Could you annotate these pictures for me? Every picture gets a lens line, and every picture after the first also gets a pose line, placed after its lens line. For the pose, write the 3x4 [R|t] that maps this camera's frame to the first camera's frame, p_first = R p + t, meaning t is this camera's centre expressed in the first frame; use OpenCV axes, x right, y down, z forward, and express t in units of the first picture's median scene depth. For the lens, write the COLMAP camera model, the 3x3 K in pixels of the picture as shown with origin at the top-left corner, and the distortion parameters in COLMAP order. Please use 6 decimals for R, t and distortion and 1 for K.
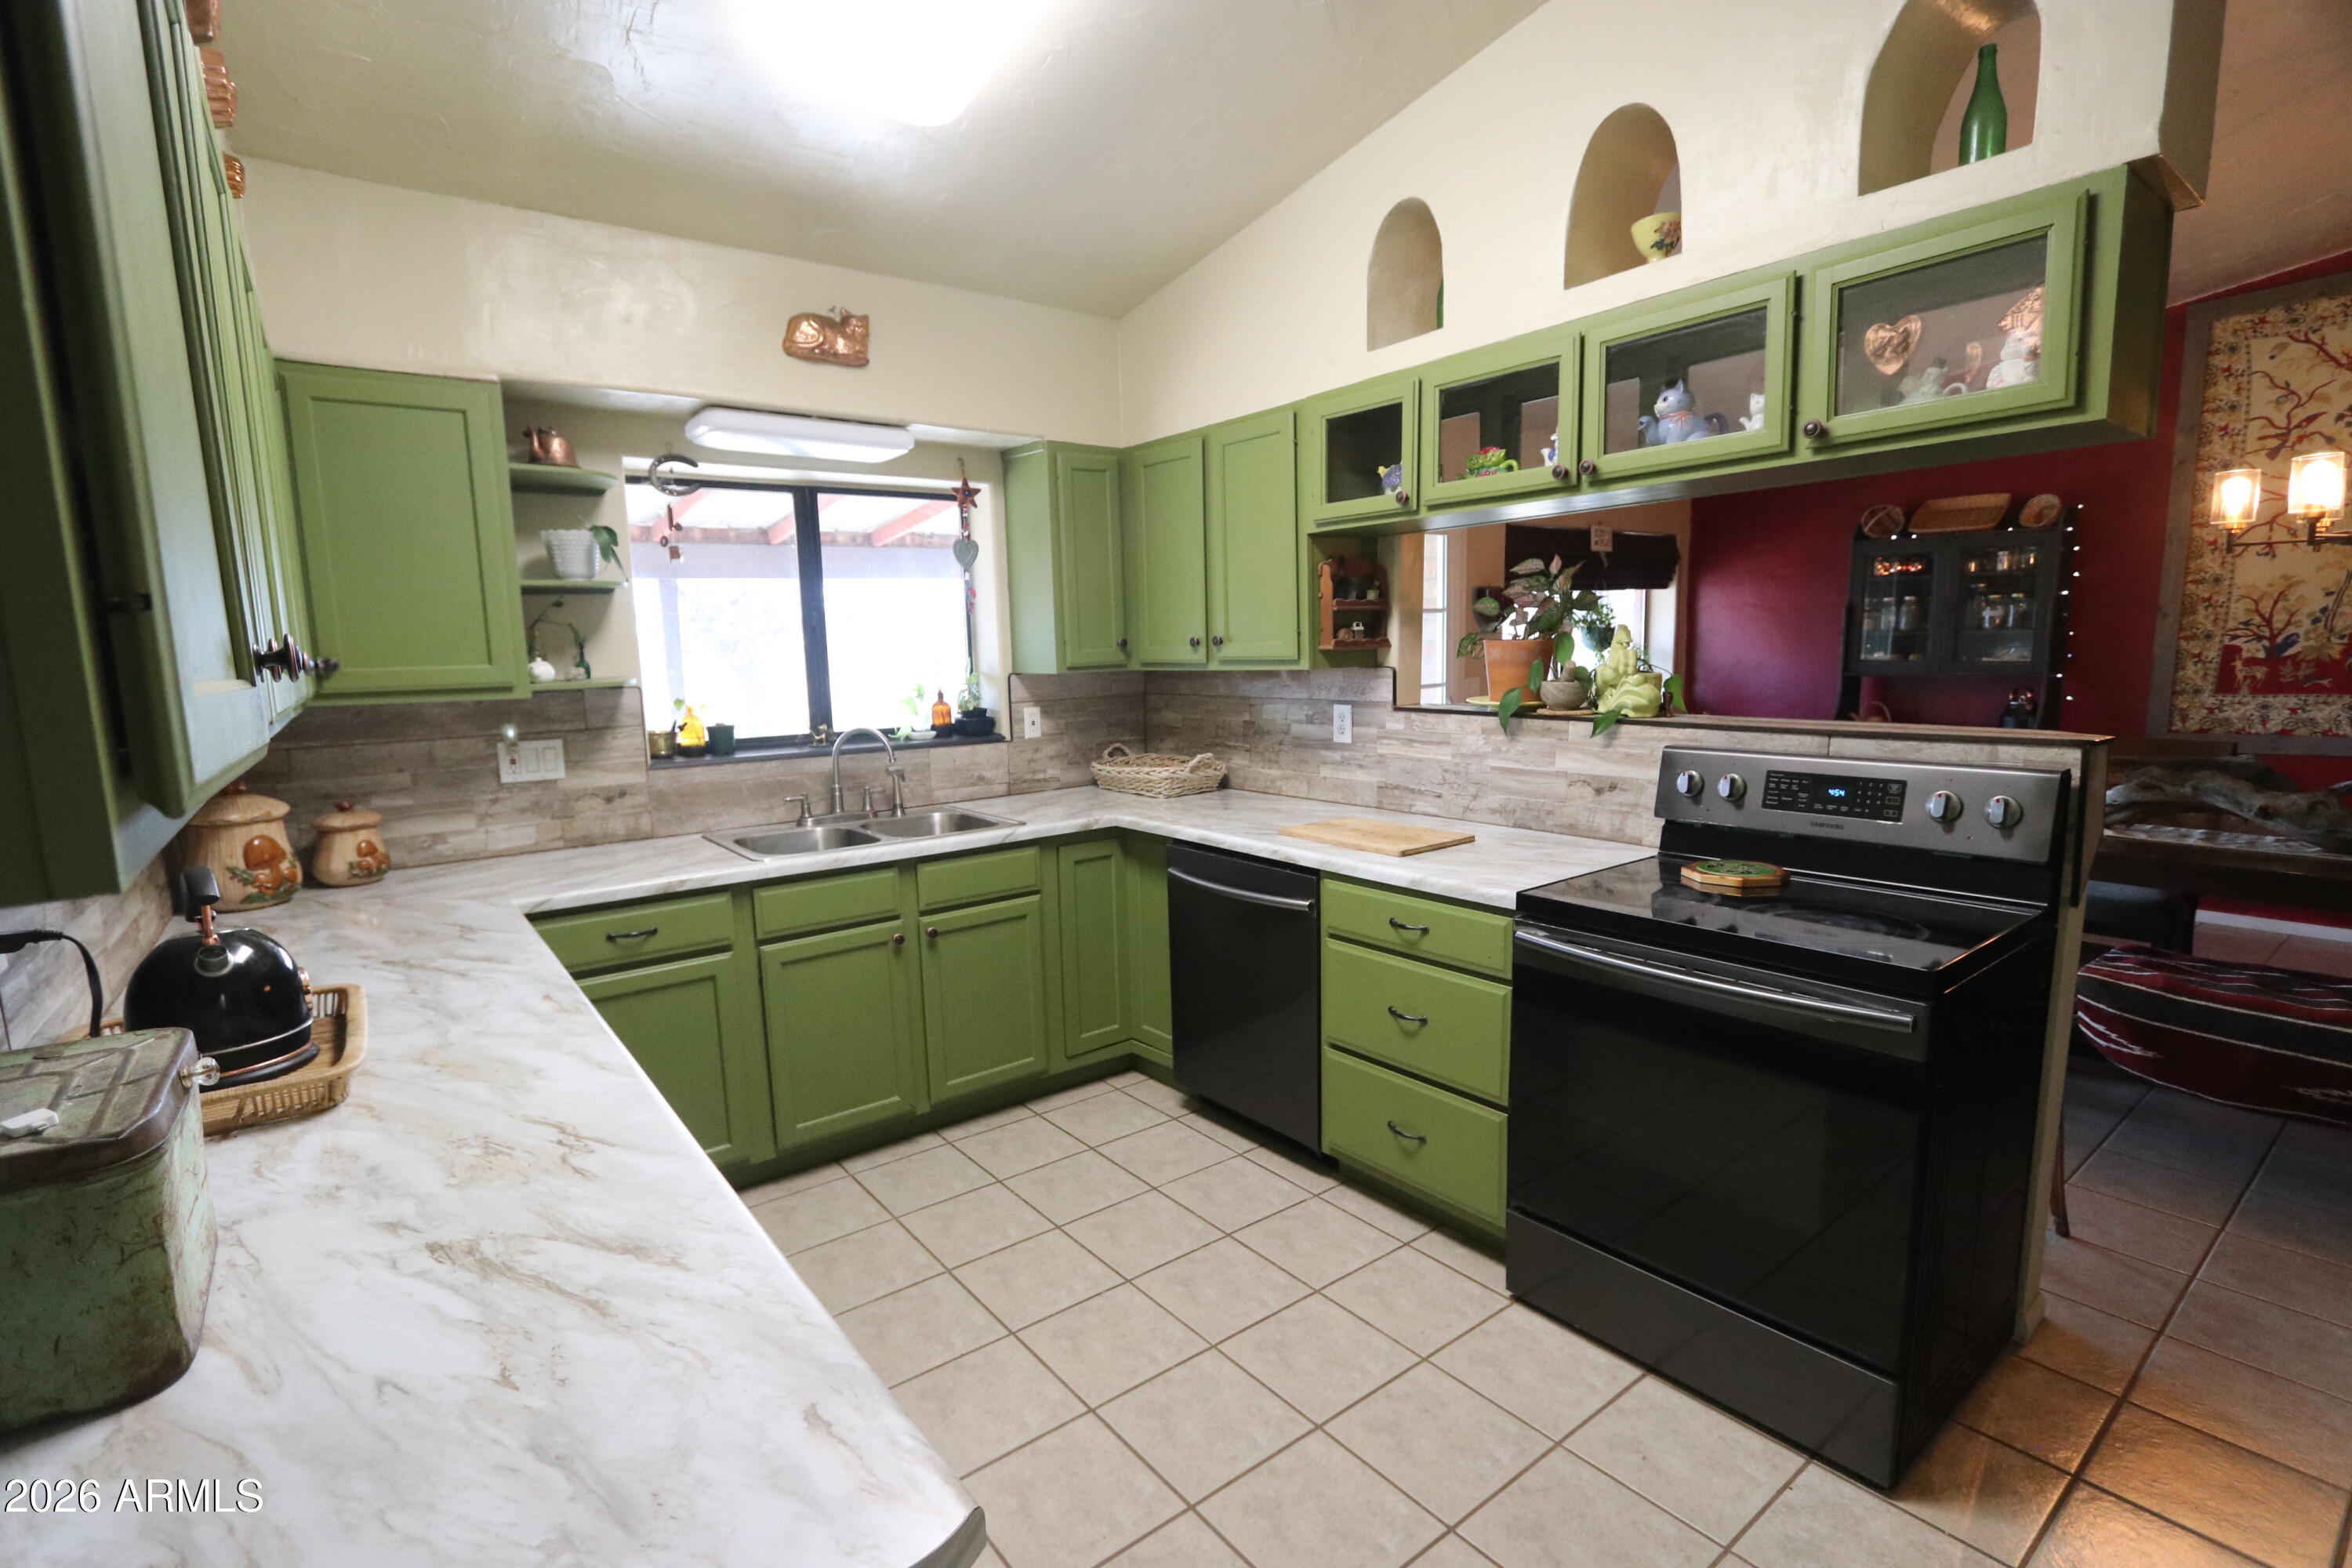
lens RADIAL K [[1088.1, 0, 1176.0], [0, 1088.1, 783.7], [0, 0, 1]] dist [0.001875, 0.000156]
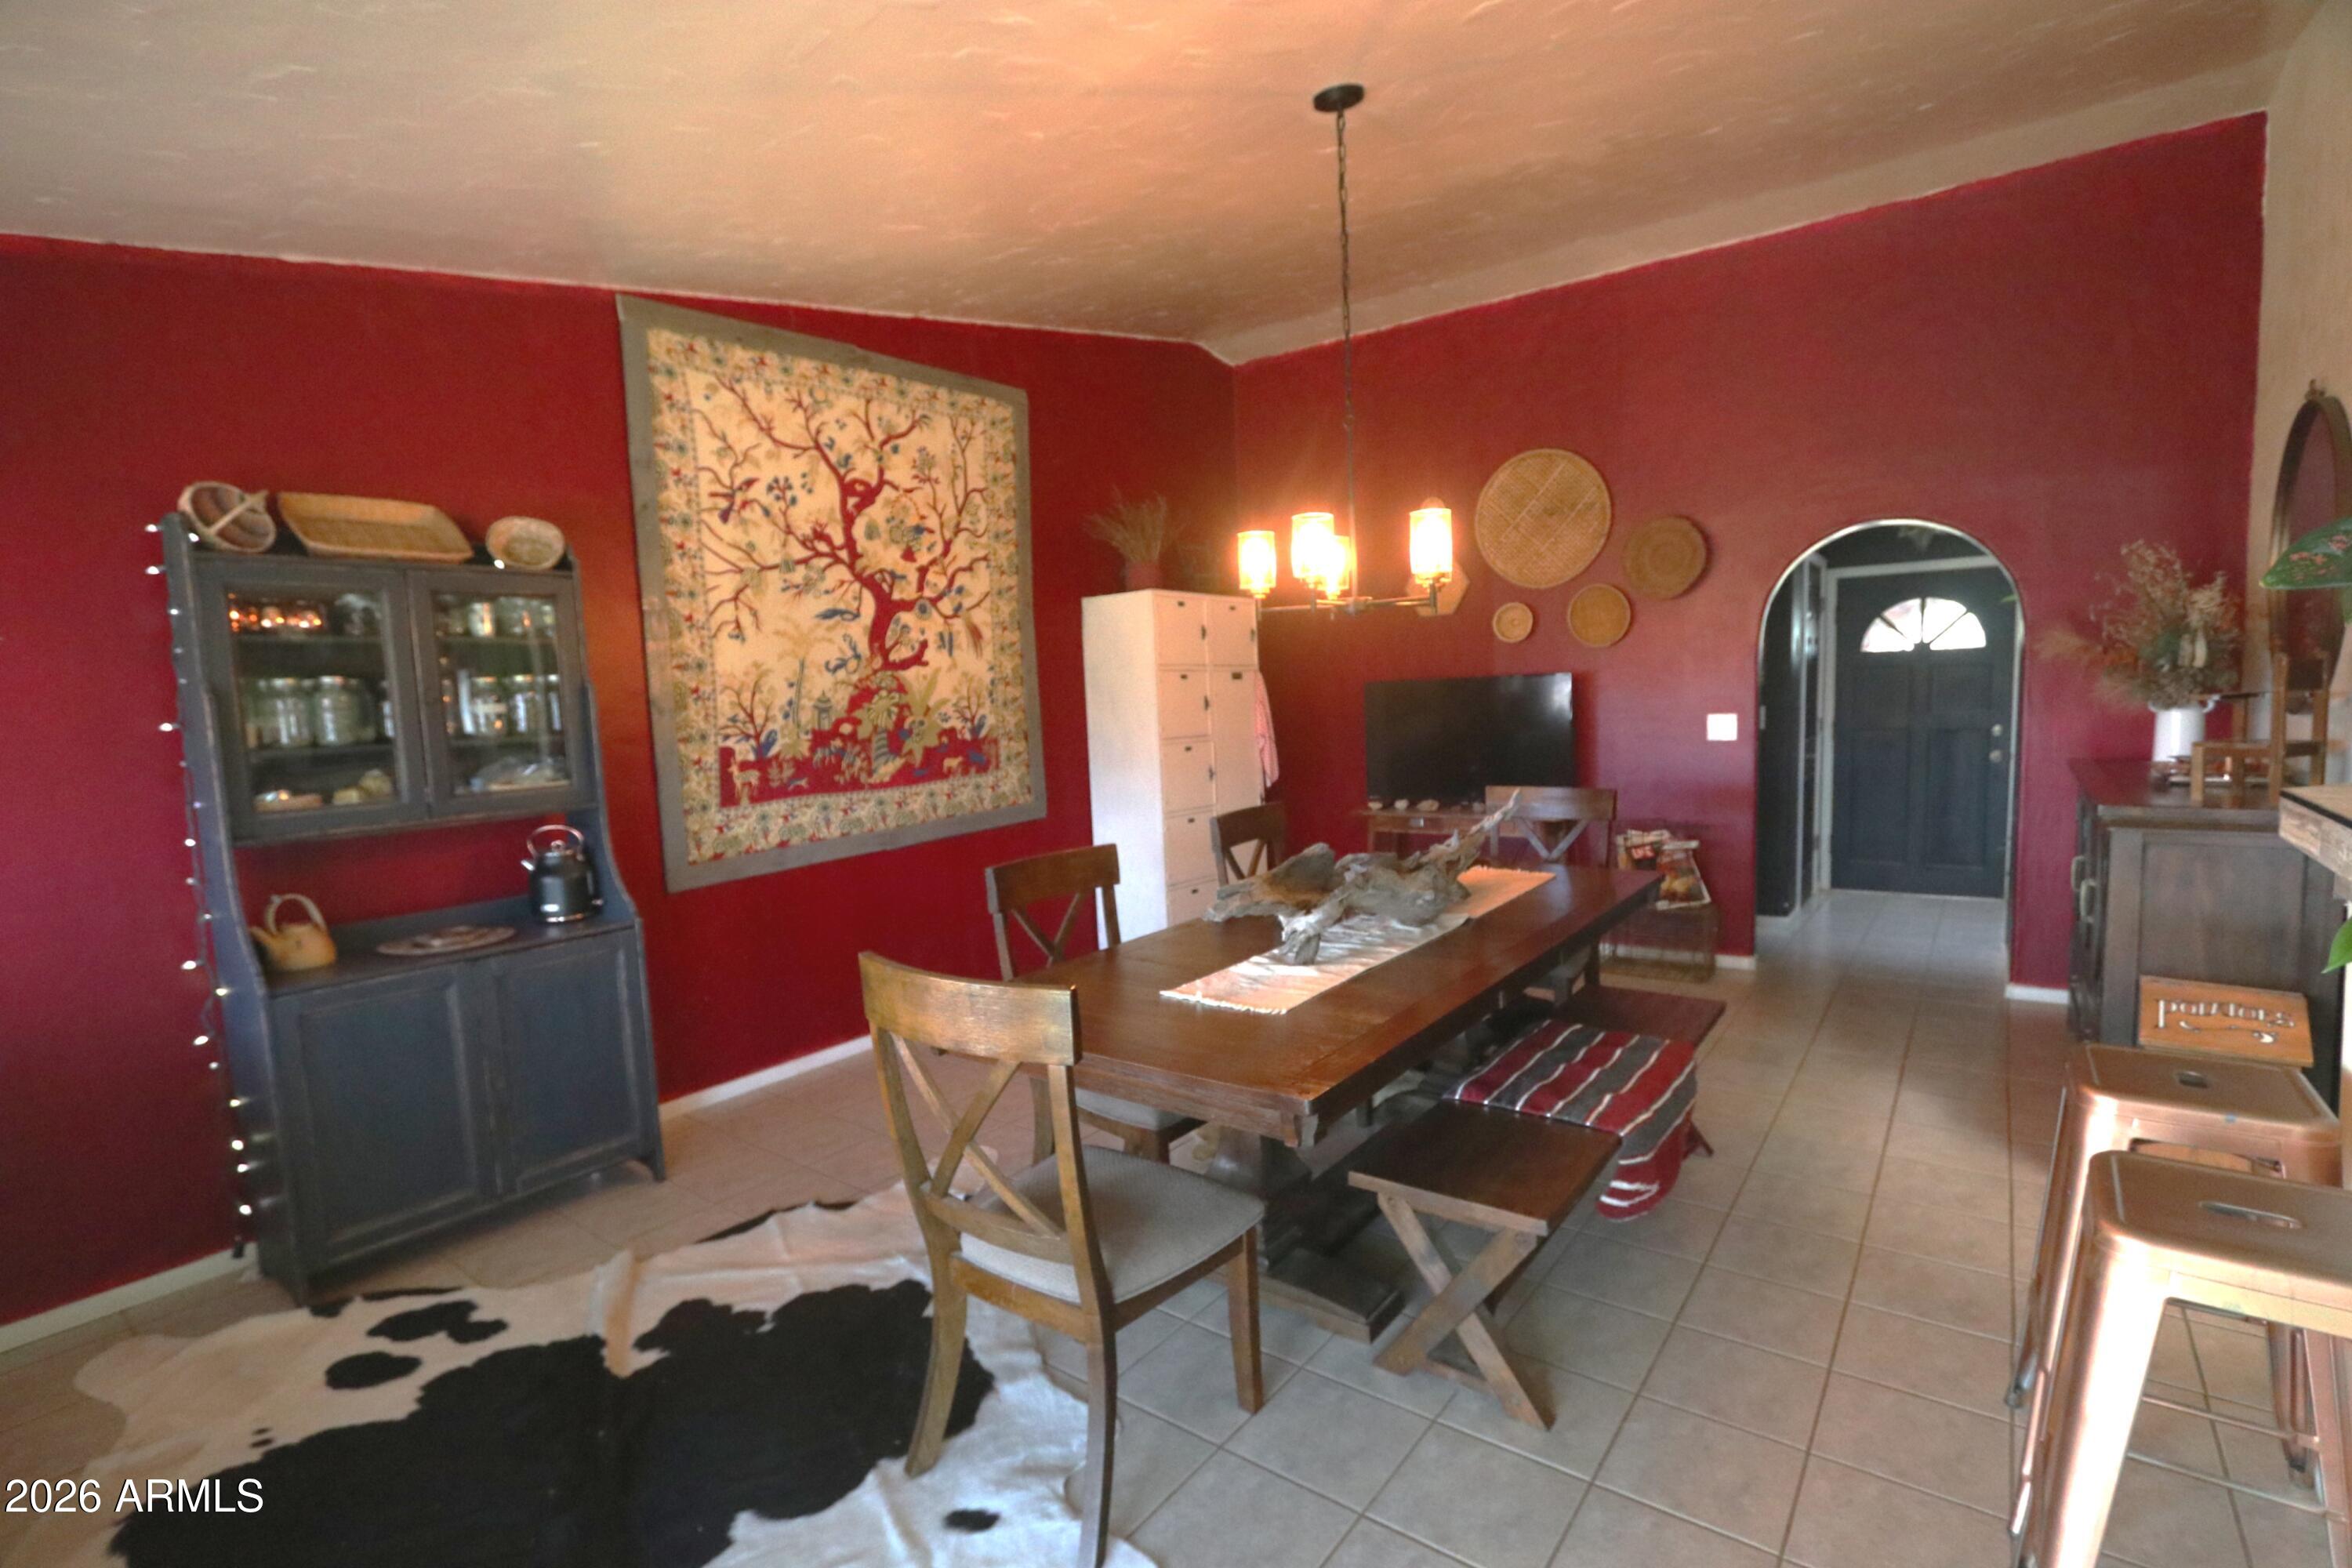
lens RADIAL K [[1088.1, 0, 1177.3], [0, 1088.1, 776.9], [0, 0, 1]] dist [0.001875, 0.000156]
pose [[-0.253538, -0.054385, 0.965795, 0.036377], [0.170830, 0.980208, 0.100042, -0.043278], [-0.952122, 0.190351, -0.239229, 0.295545]]
